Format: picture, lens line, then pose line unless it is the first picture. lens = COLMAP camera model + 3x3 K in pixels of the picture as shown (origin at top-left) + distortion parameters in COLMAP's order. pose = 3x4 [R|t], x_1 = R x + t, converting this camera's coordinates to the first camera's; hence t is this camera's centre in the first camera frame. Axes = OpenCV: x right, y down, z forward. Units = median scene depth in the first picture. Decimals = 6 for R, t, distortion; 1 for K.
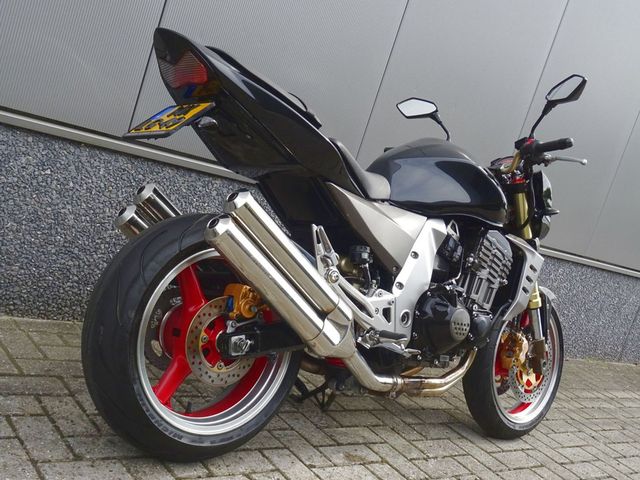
lens RADIAL K [[769.7, 0, 320.0], [0, 769.7, 240.0], [0, 0, 1]] dist [0.000390, -0.007390]
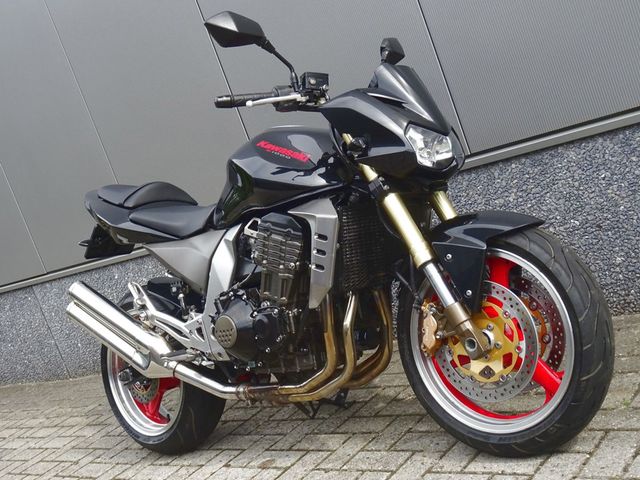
lens RADIAL K [[841.6, 0, 320.0], [0, 841.6, 240.0], [0, 0, 1]] dist [-0.005414, -0.007368]
pose [[0.039927, -0.209367, -0.977022, 1.302988], [0.228526, 0.953798, -0.195052, 0.243252], [0.972719, -0.215487, 0.085928, 1.080925]]
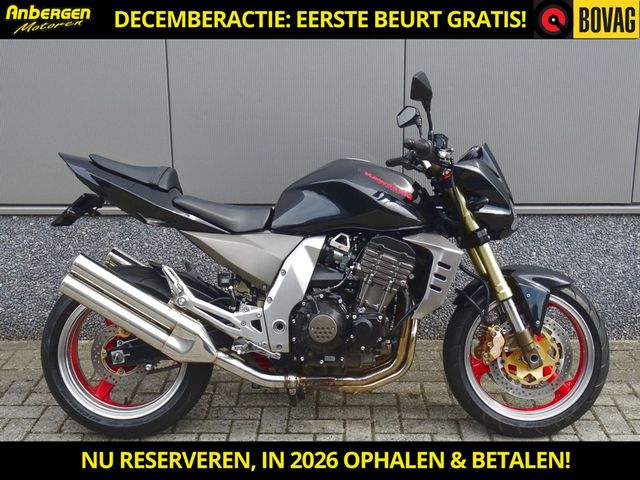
lens RADIAL K [[841.6, 0, 320.0], [0, 841.6, 240.0], [0, 0, 1]] dist [-0.005414, -0.007368]
pose [[0.710904, -0.131444, -0.690896, 1.080728], [0.139970, 0.989170, -0.044168, 0.036174], [0.689220, -0.065305, 0.721603, 0.117875]]
